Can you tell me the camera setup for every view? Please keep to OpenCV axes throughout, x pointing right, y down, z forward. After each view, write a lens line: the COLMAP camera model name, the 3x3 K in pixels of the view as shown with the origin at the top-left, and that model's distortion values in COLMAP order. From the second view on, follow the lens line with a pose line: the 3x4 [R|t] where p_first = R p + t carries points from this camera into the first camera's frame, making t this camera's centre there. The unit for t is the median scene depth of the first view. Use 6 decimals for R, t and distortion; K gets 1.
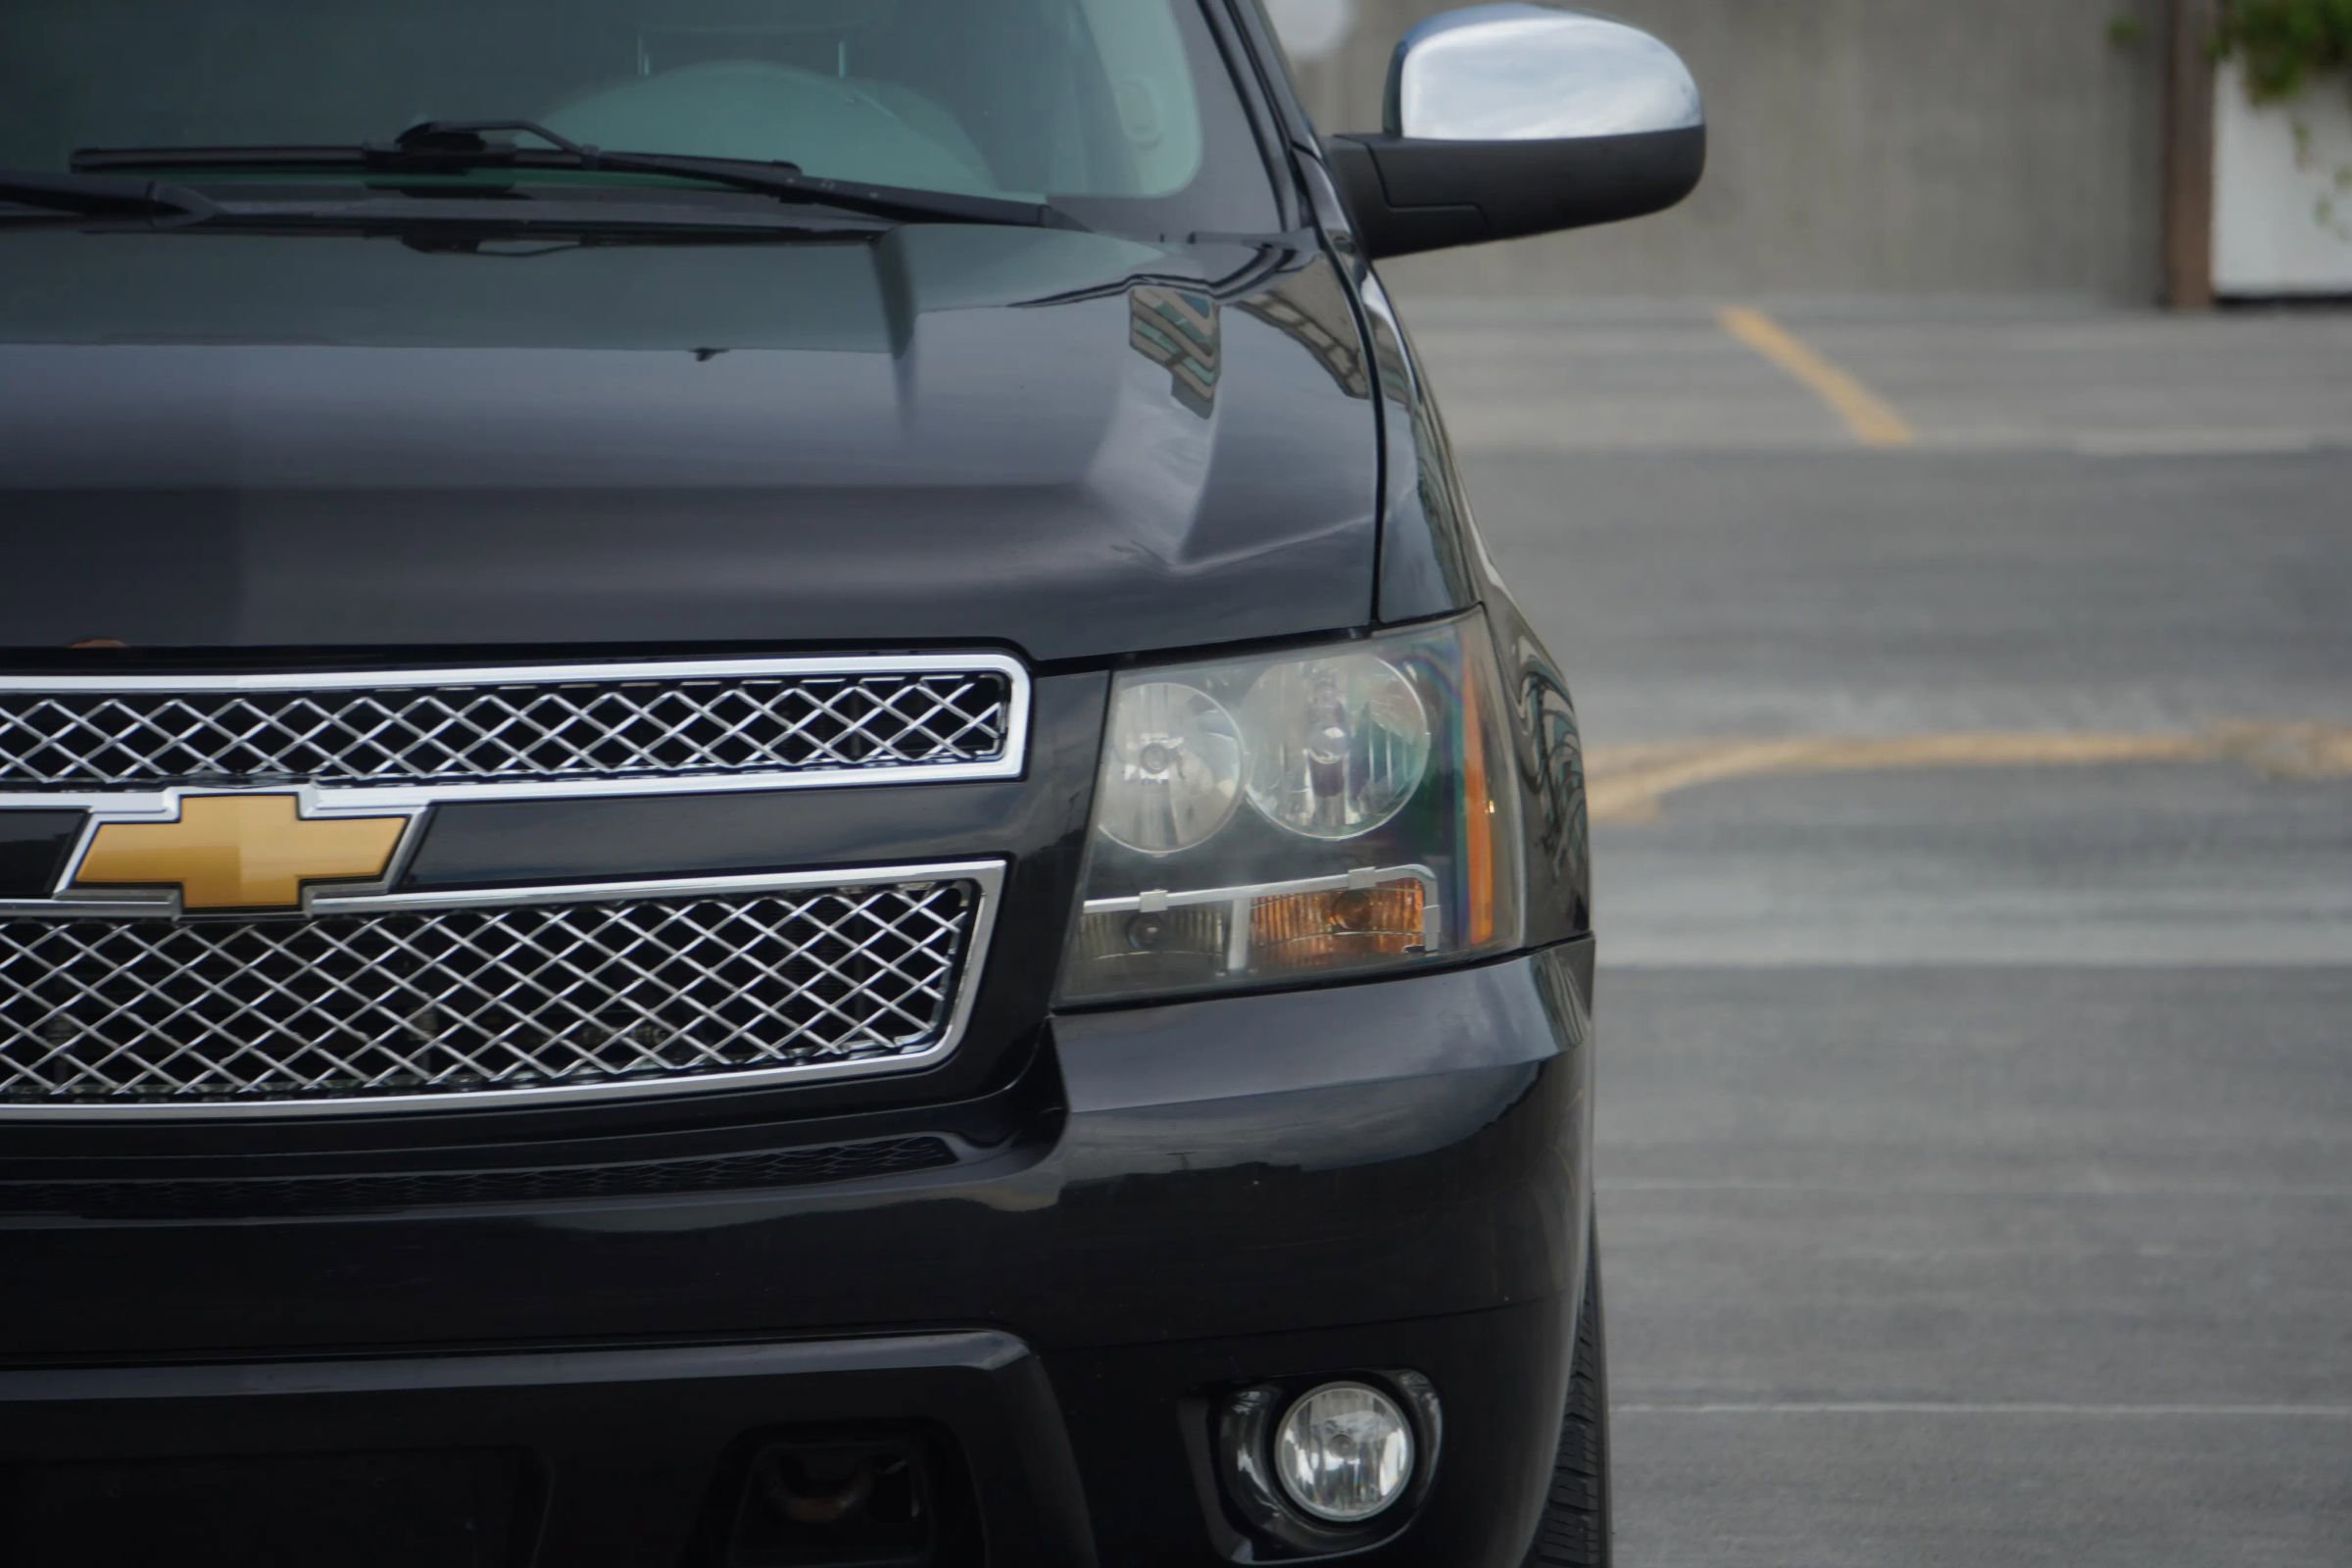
lens RADIAL K [[14675.0, 0, 1176.0], [0, 14675.0, 784.0], [0, 0, 1]] dist [2.509084, 22.965400]
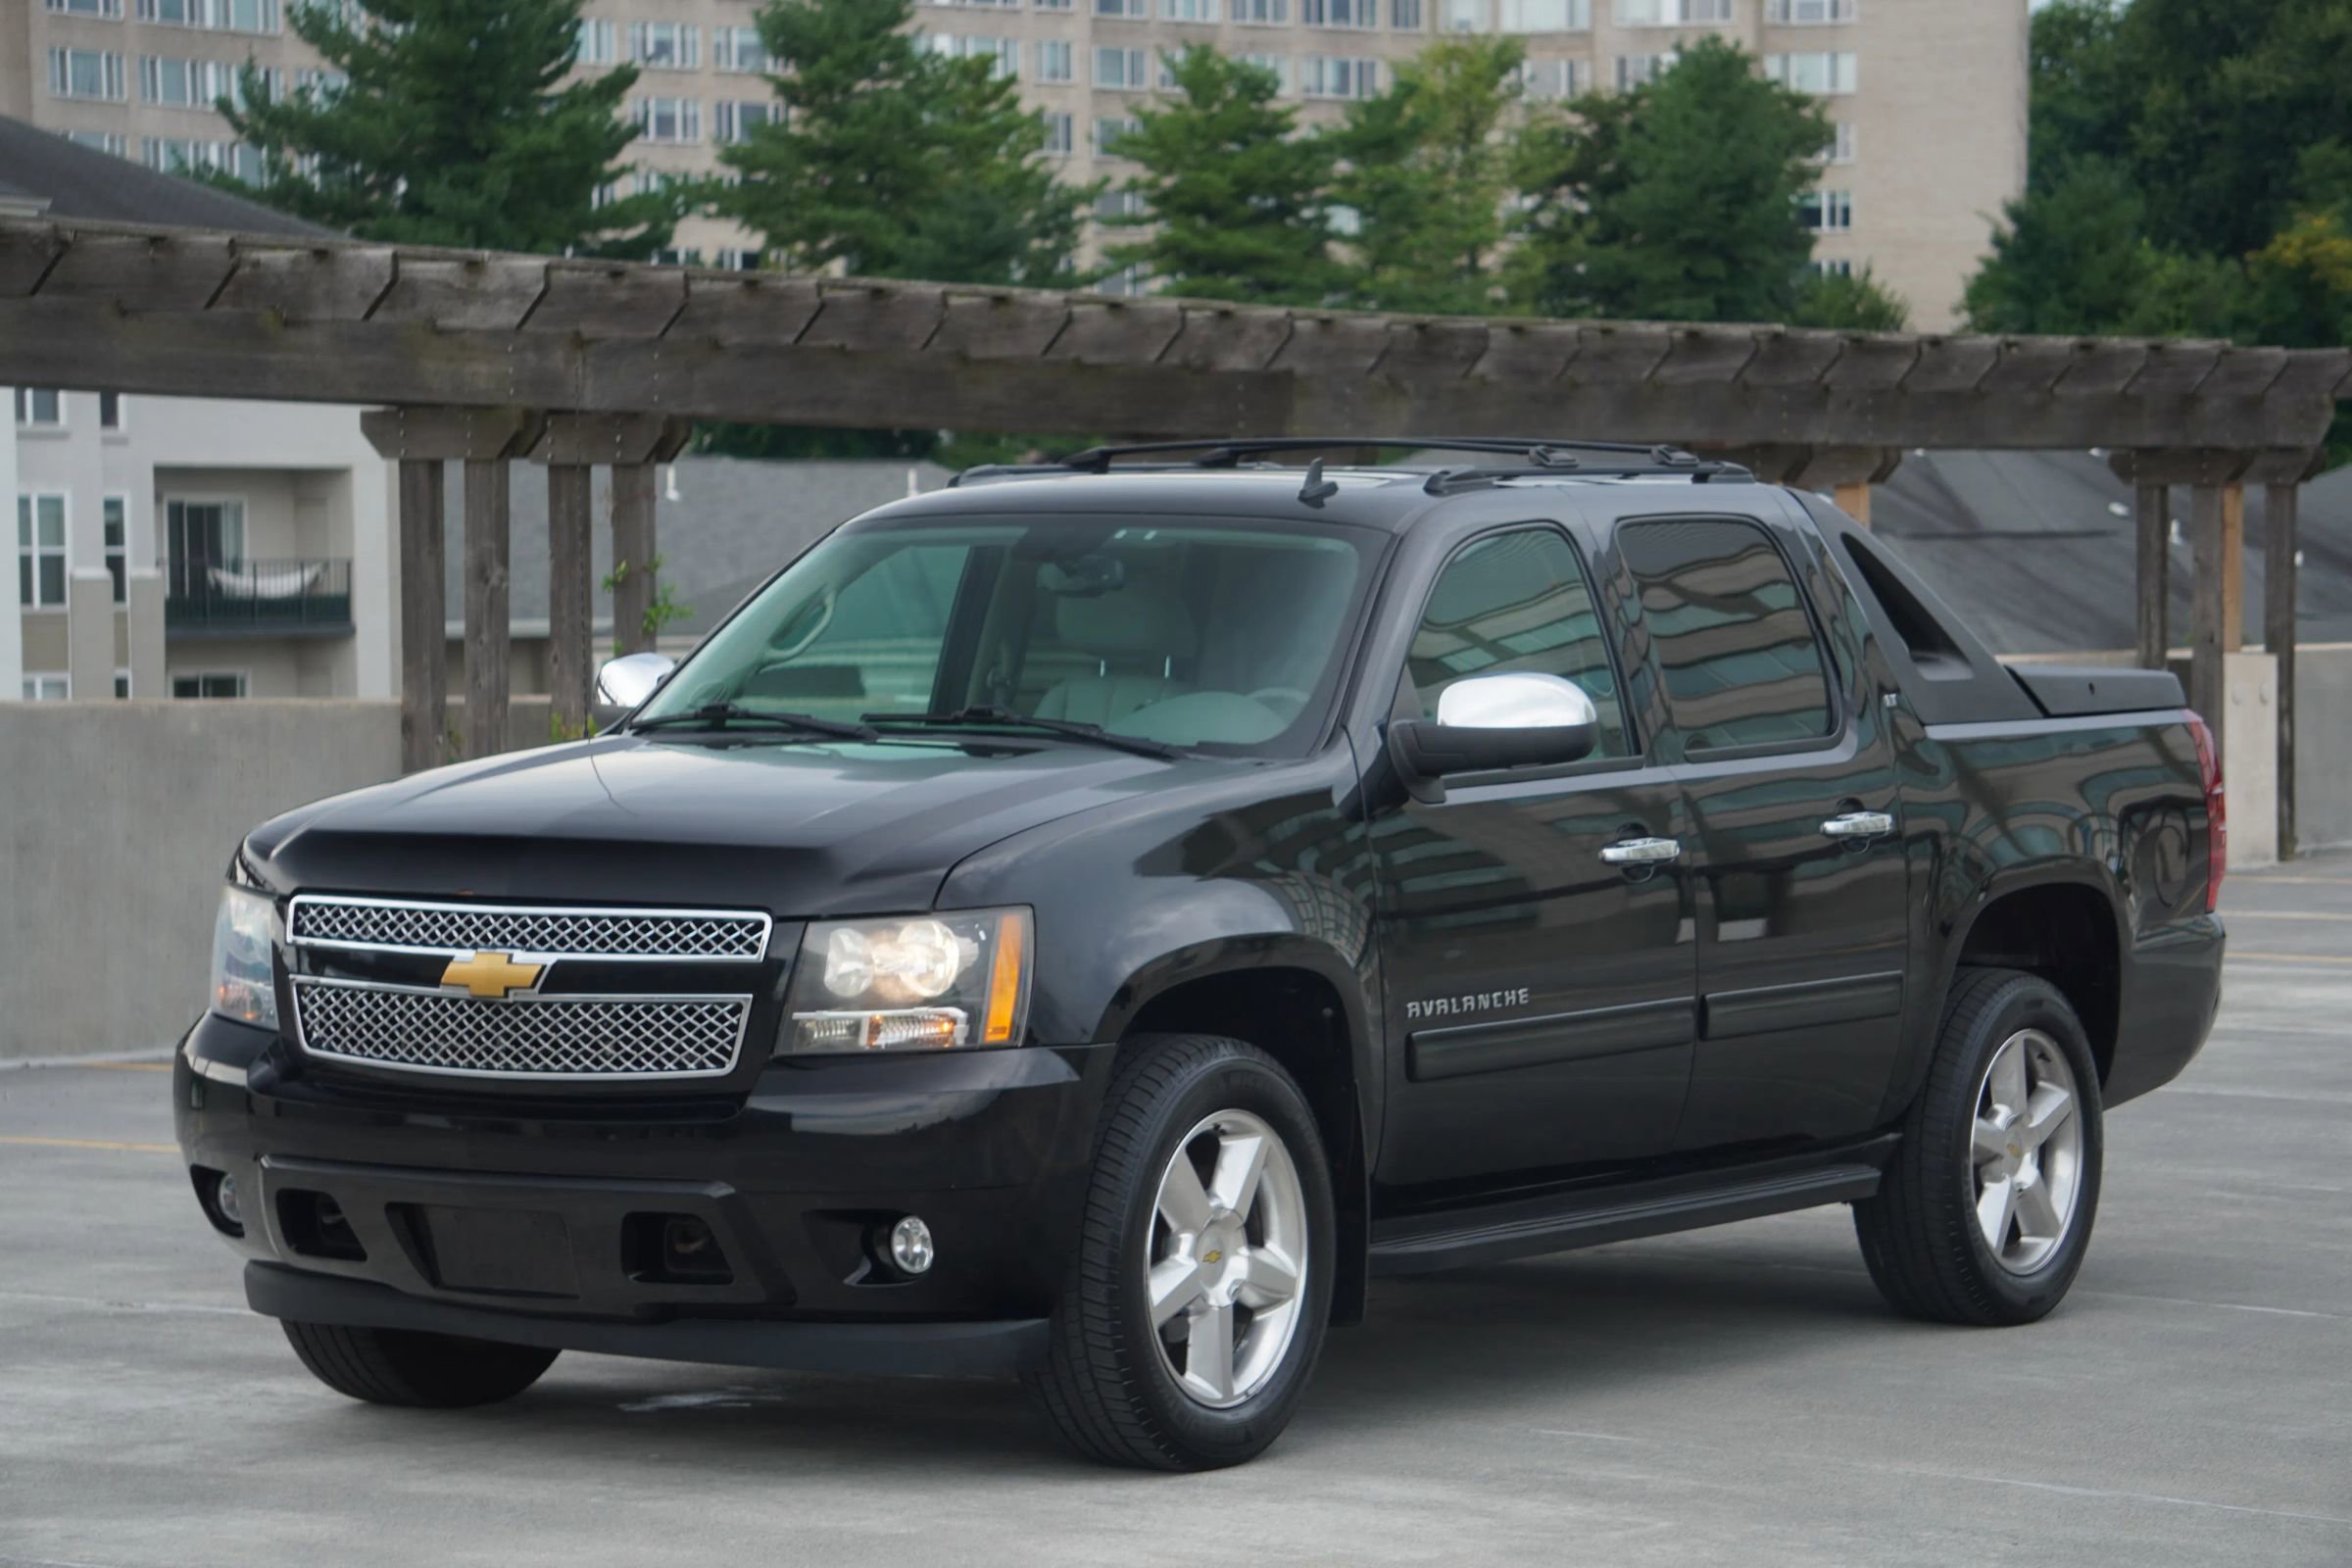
lens RADIAL K [[6507.7, 0, 1176.0], [0, 6507.7, 784.0], [0, 0, 1]] dist [0.424652, 2.287433]
pose [[0.799553, 0.033821, -0.599642, 0.708257], [-0.055595, 0.998294, -0.017823, -0.014818], [0.598017, 0.047588, 0.800069, 0.151213]]
